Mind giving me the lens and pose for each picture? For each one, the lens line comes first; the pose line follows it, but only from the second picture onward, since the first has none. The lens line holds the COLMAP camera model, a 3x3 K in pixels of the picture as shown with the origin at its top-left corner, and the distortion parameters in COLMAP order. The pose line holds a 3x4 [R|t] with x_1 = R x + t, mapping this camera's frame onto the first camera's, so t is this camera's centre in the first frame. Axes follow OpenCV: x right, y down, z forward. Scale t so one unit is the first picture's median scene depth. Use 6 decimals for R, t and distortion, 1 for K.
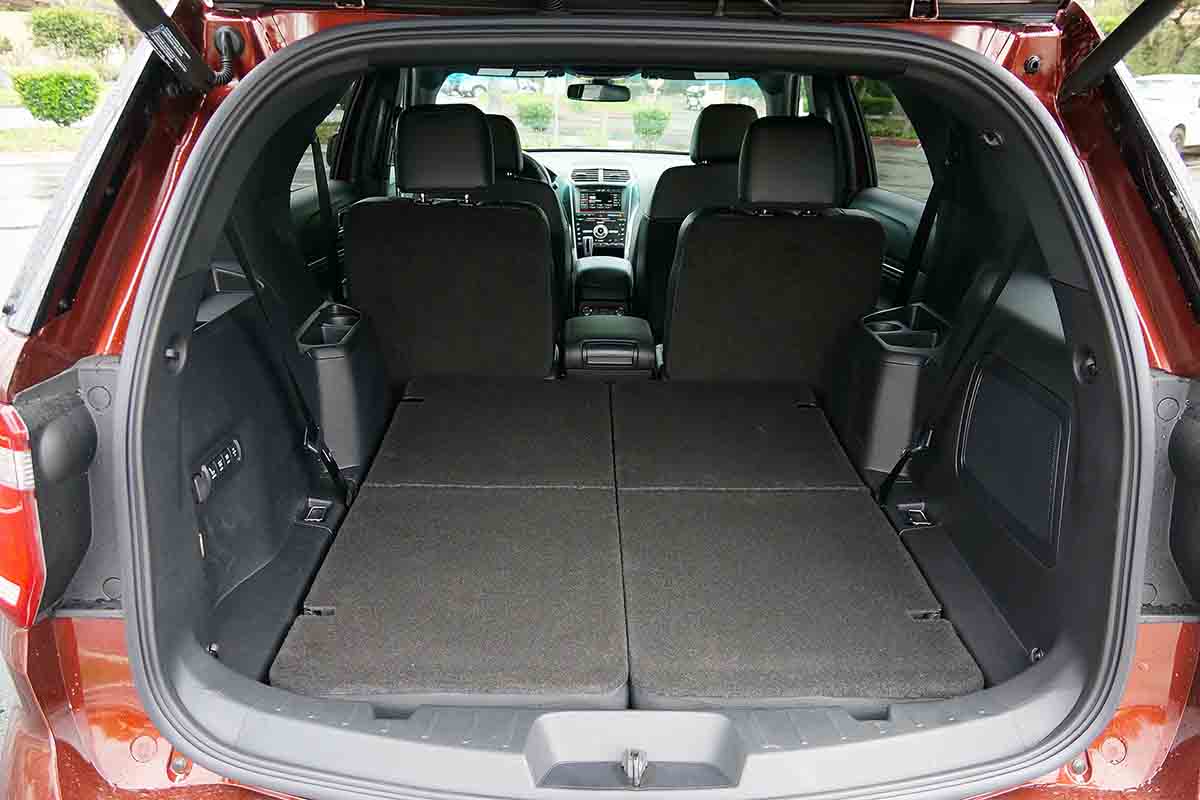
lens RADIAL K [[928.9, 0, 600.8], [0, 928.9, 418.3], [0, 0, 1]] dist [0.008655, 0.002588]
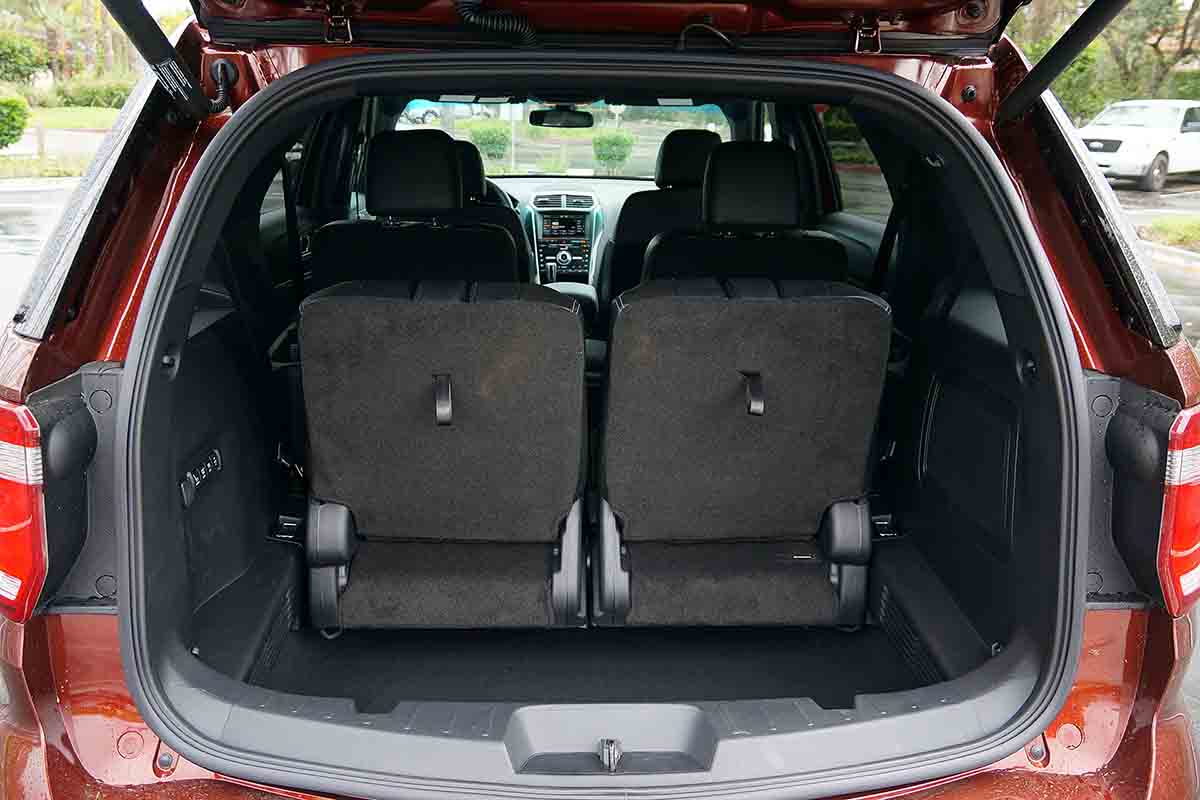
lens RADIAL K [[1015.9, 0, 583.4], [0, 1015.9, 384.6], [0, 0, 1]] dist [0.005742, 0.018993]
pose [[0.999713, -0.006516, 0.023070, -0.012893], [0.008360, 0.996700, -0.080744, 0.042392], [-0.022468, 0.080913, 0.996468, -0.121616]]
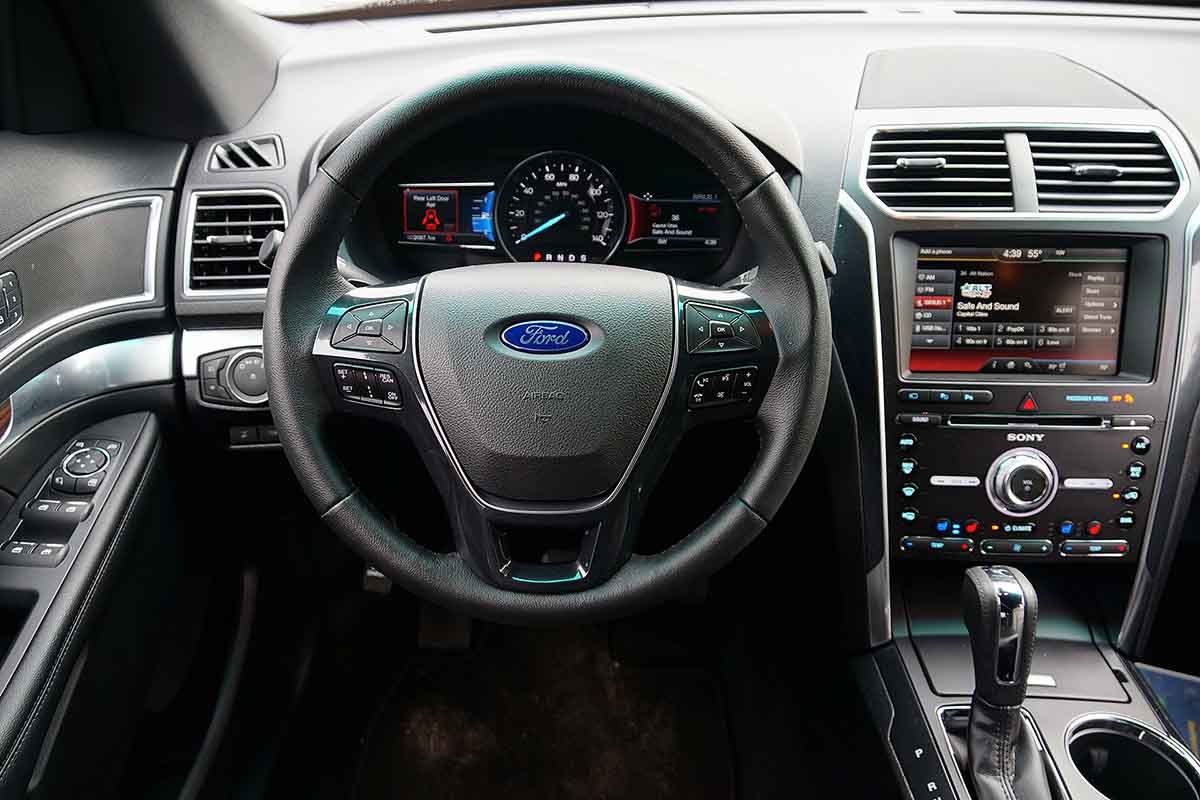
lens RADIAL K [[931.5, 0, 597.2], [0, 931.5, 418.1], [0, 0, 1]] dist [0.009473, 0.000792]
pose [[0.998429, 0.016870, -0.053433, -0.195161], [-0.003914, 0.972267, 0.233840, -0.638692], [0.055896, -0.233264, 0.970806, 1.975229]]
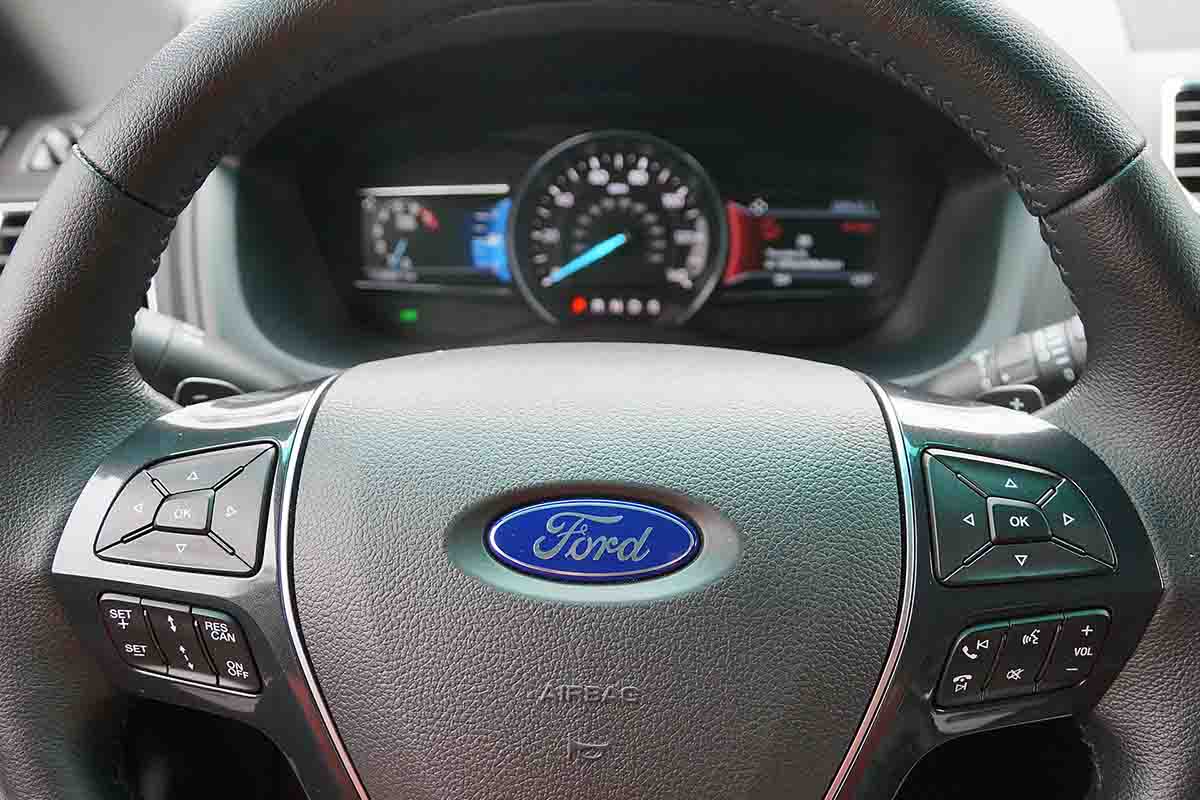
lens RADIAL K [[892.4, 0, 621.4], [0, 892.4, 396.0], [0, 0, 1]] dist [0.006444, 0.010754]
pose [[0.997091, 0.012255, -0.075224, -0.221475], [0.003467, 0.978676, 0.205381, -0.636868], [0.076137, -0.205045, 0.975787, 2.209807]]
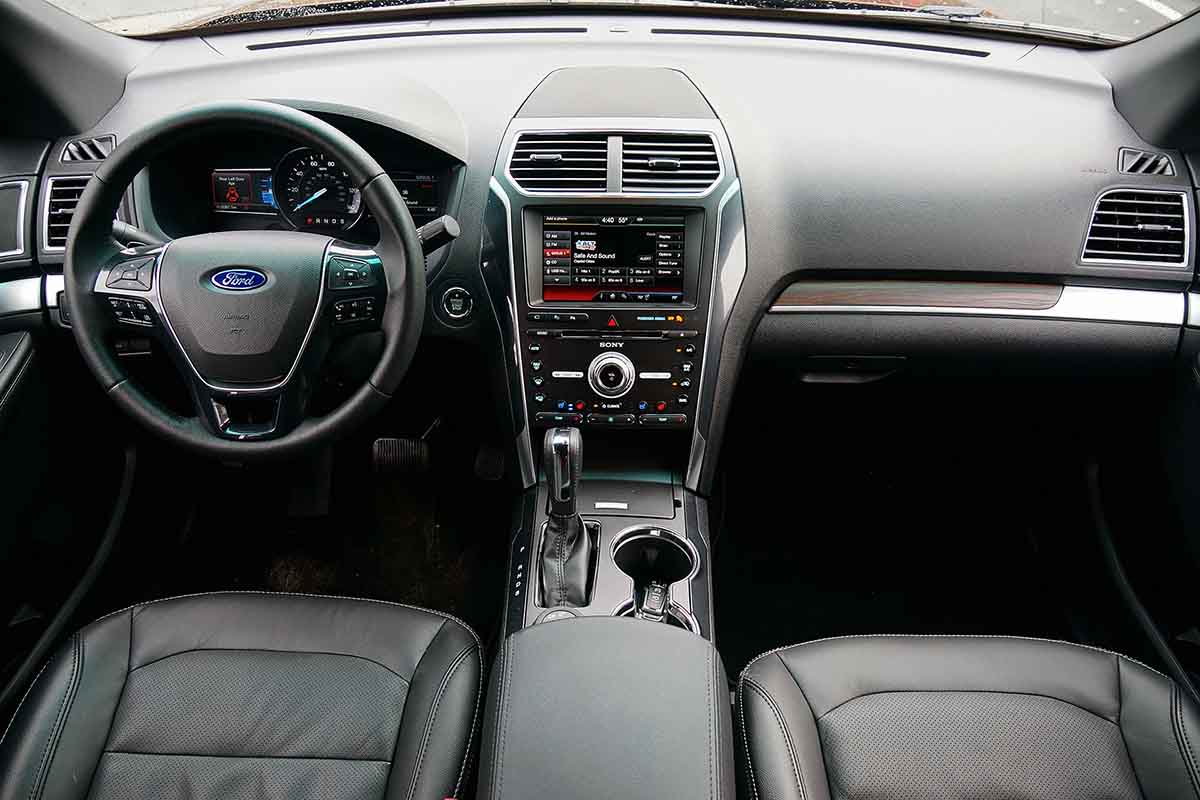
lens RADIAL K [[892.4, 0, 621.4], [0, 892.4, 396.0], [0, 0, 1]] dist [0.006444, 0.010754]
pose [[0.998726, 0.014016, -0.048486, 0.040978], [0.000311, 0.958940, 0.283607, -0.673995], [0.050470, -0.283261, 0.957714, 1.785569]]
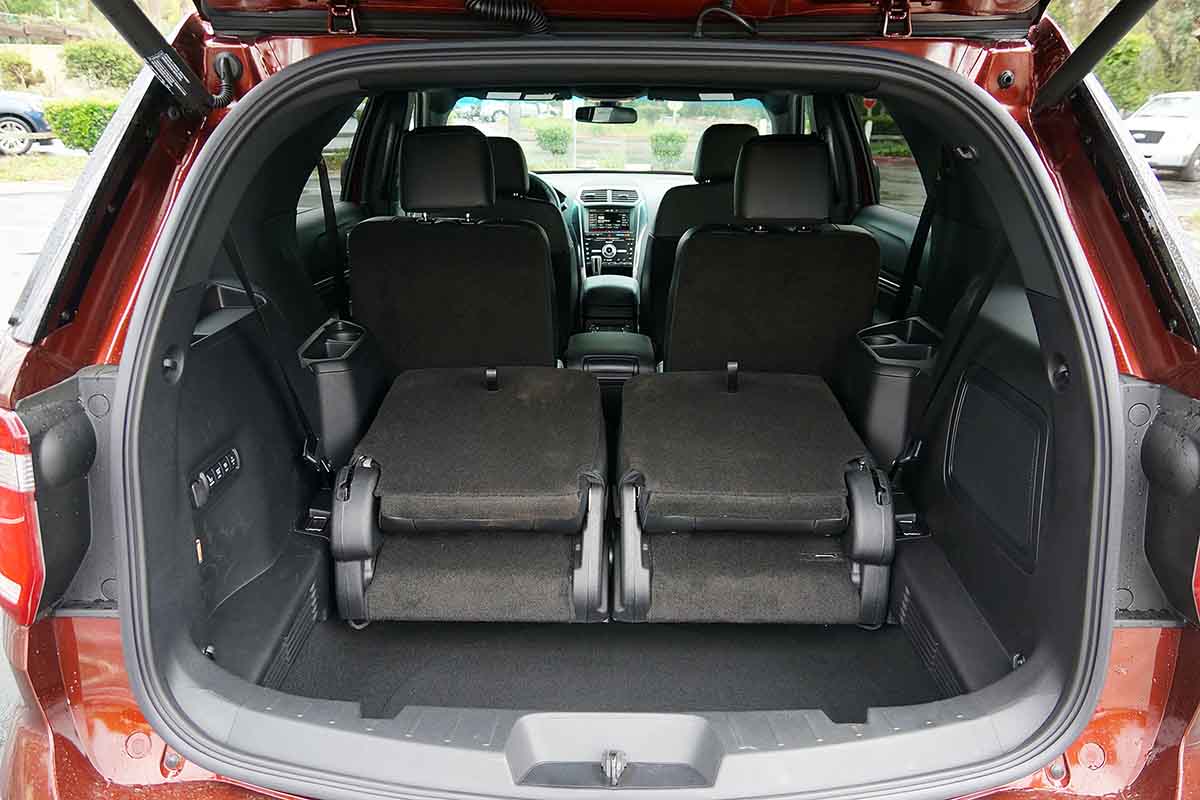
lens RADIAL K [[931.5, 0, 597.2], [0, 931.5, 418.1], [0, 0, 1]] dist [0.009473, 0.000792]
pose [[0.999599, -0.001957, -0.028249, 0.036985], [0.001266, 0.999700, -0.024467, 0.013764], [0.028288, 0.024421, 0.999301, -0.023086]]
